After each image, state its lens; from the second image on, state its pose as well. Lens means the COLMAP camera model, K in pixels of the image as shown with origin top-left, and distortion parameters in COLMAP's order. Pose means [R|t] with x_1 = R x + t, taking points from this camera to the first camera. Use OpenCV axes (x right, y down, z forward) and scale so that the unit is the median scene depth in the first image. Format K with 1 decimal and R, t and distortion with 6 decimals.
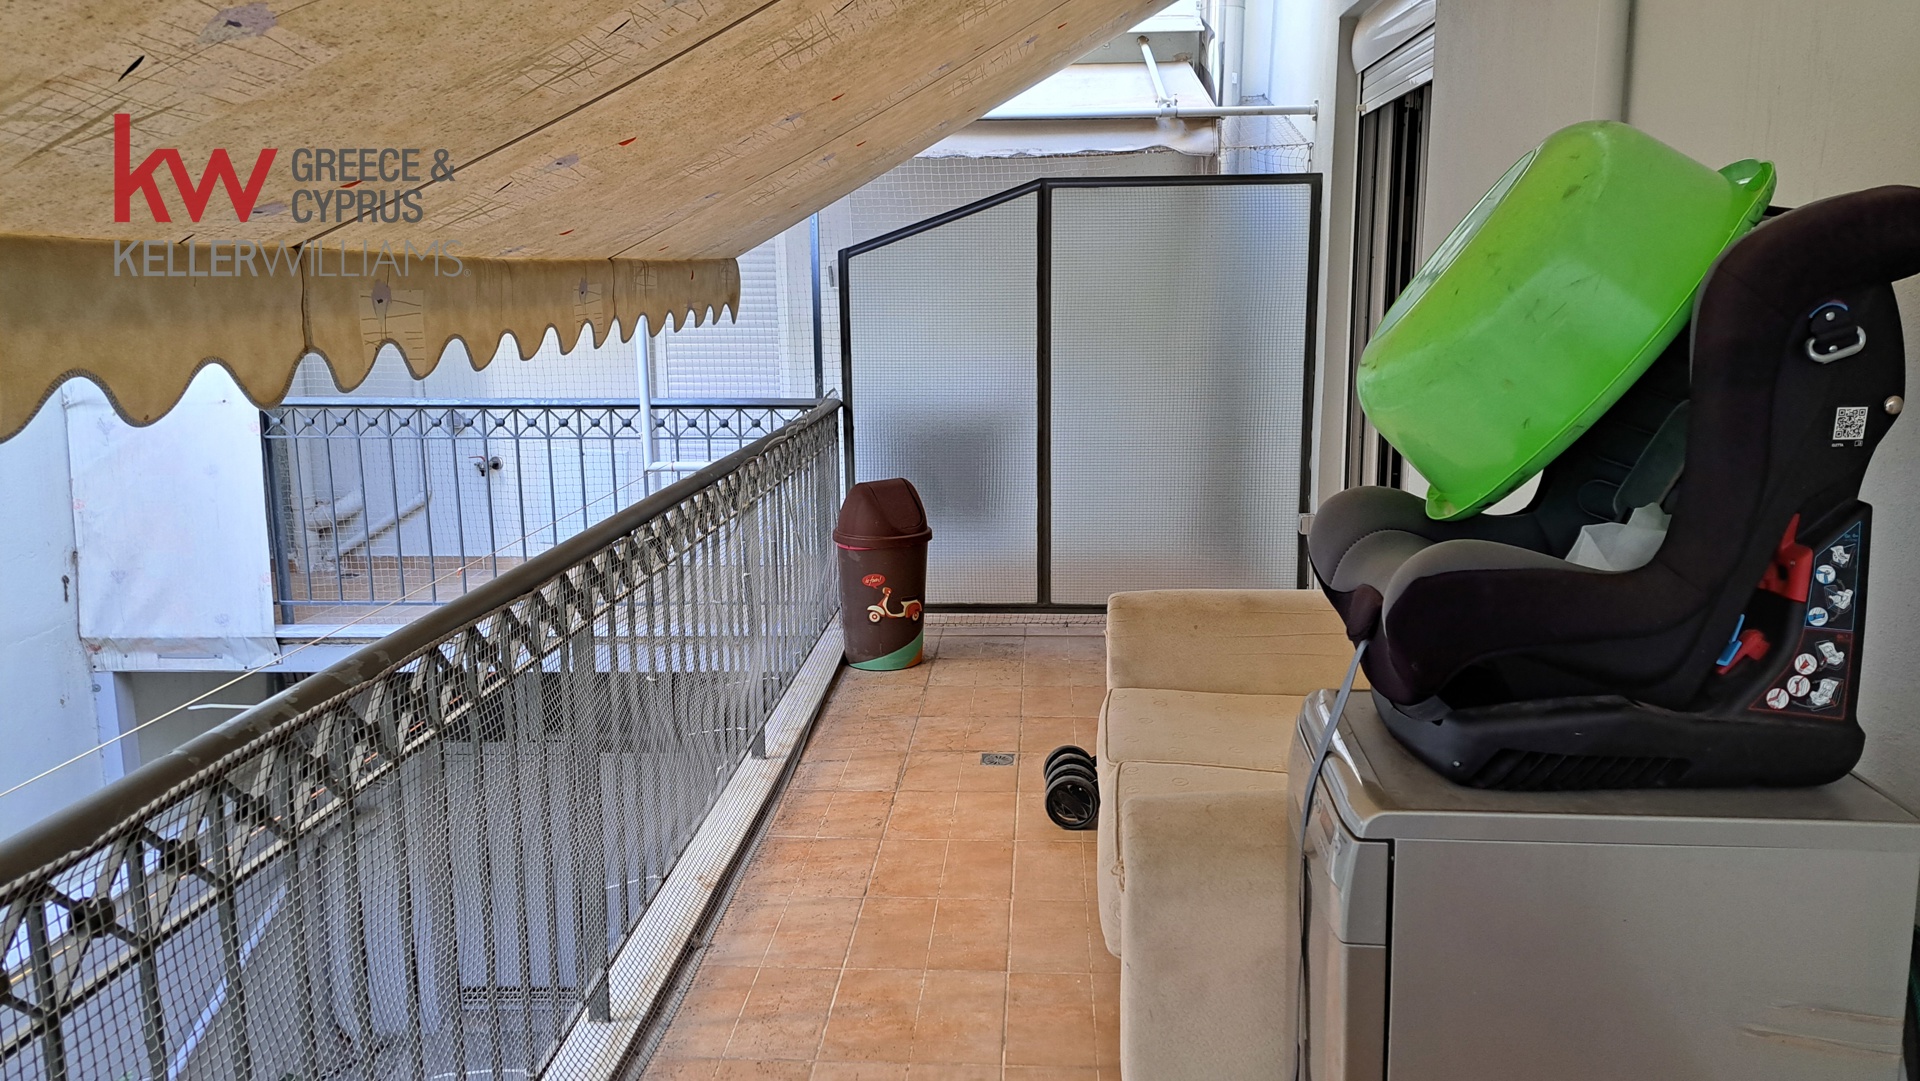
lens RADIAL K [[1494.1, 0, 965.5], [0, 1494.1, 595.1], [0, 0, 1]] dist [0.105075, -0.131392]
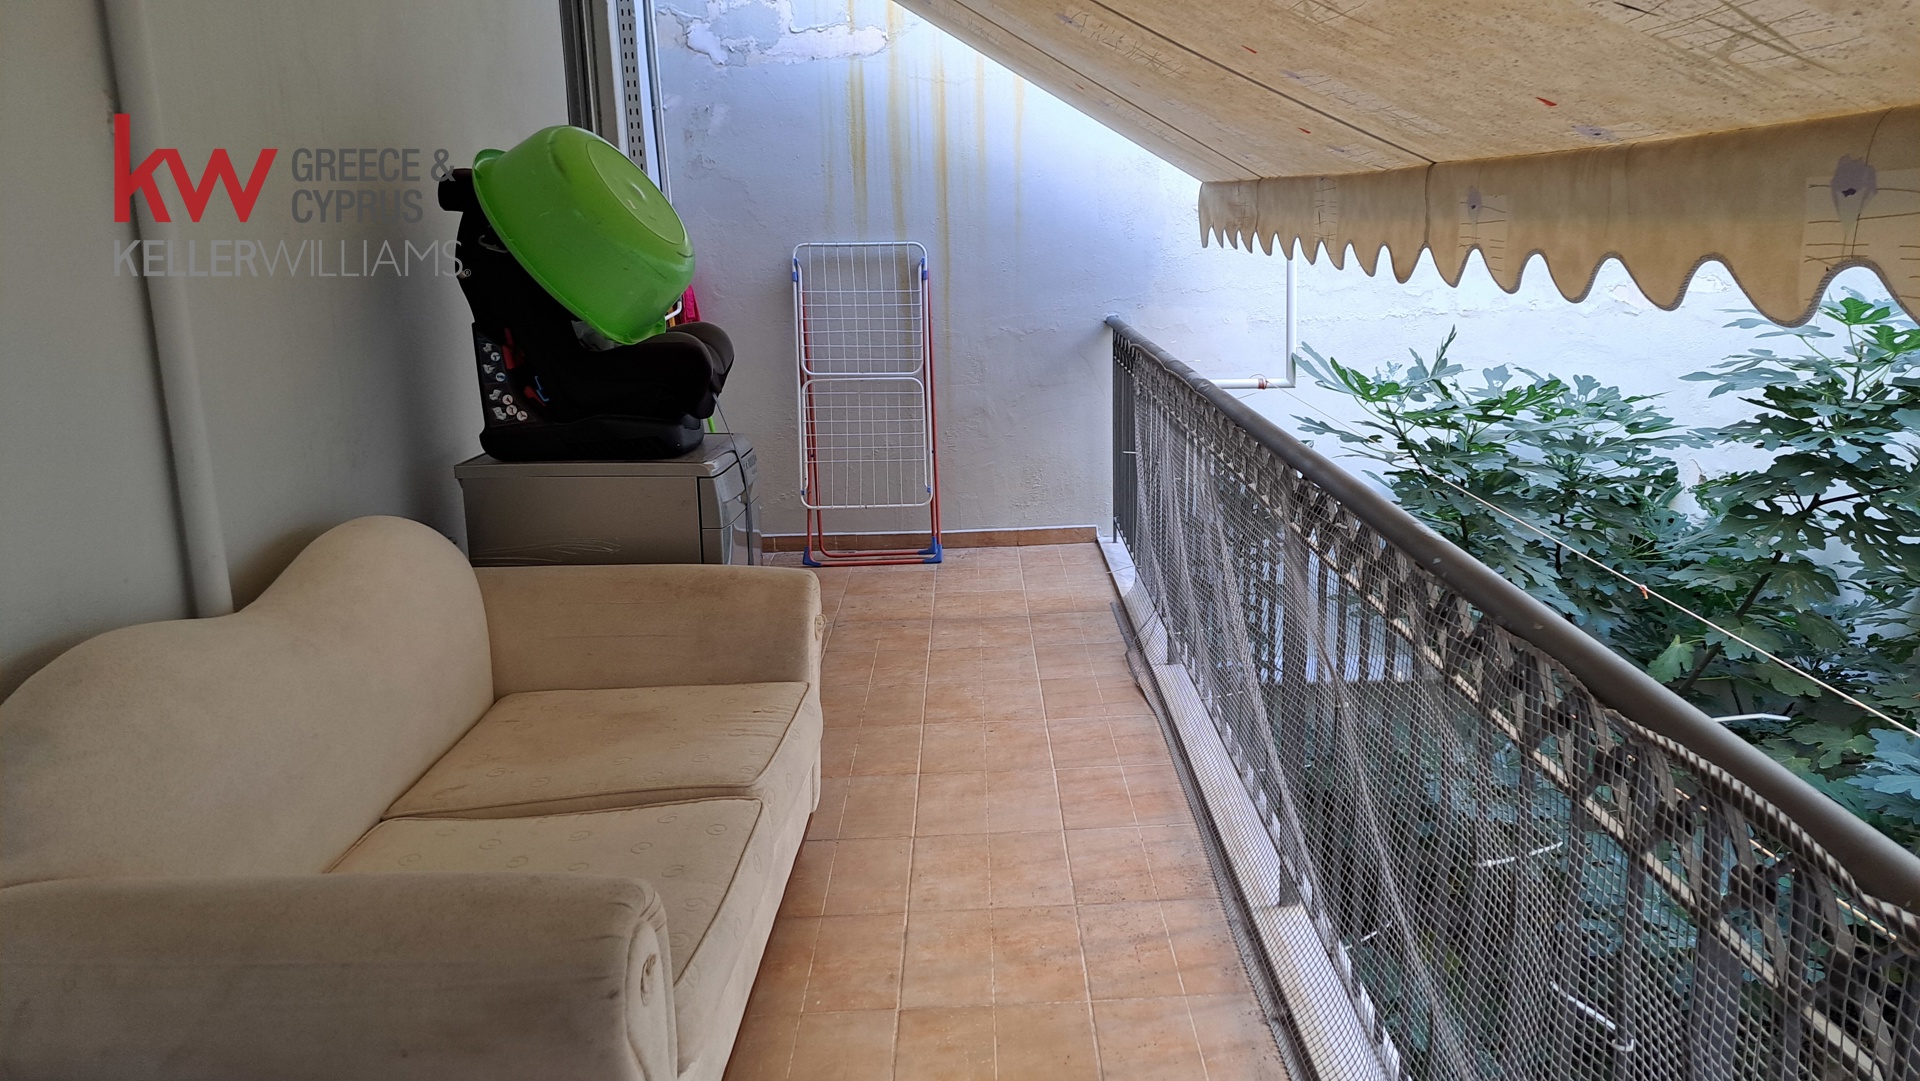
lens RADIAL K [[1494.1, 0, 965.5], [0, 1494.1, 595.1], [0, 0, 1]] dist [0.105075, -0.131392]
pose [[-0.998446, 0.035962, -0.042561, 0.019173], [0.013754, 0.899272, 0.437173, -0.361321], [0.053995, 0.435908, -0.898370, 1.772100]]
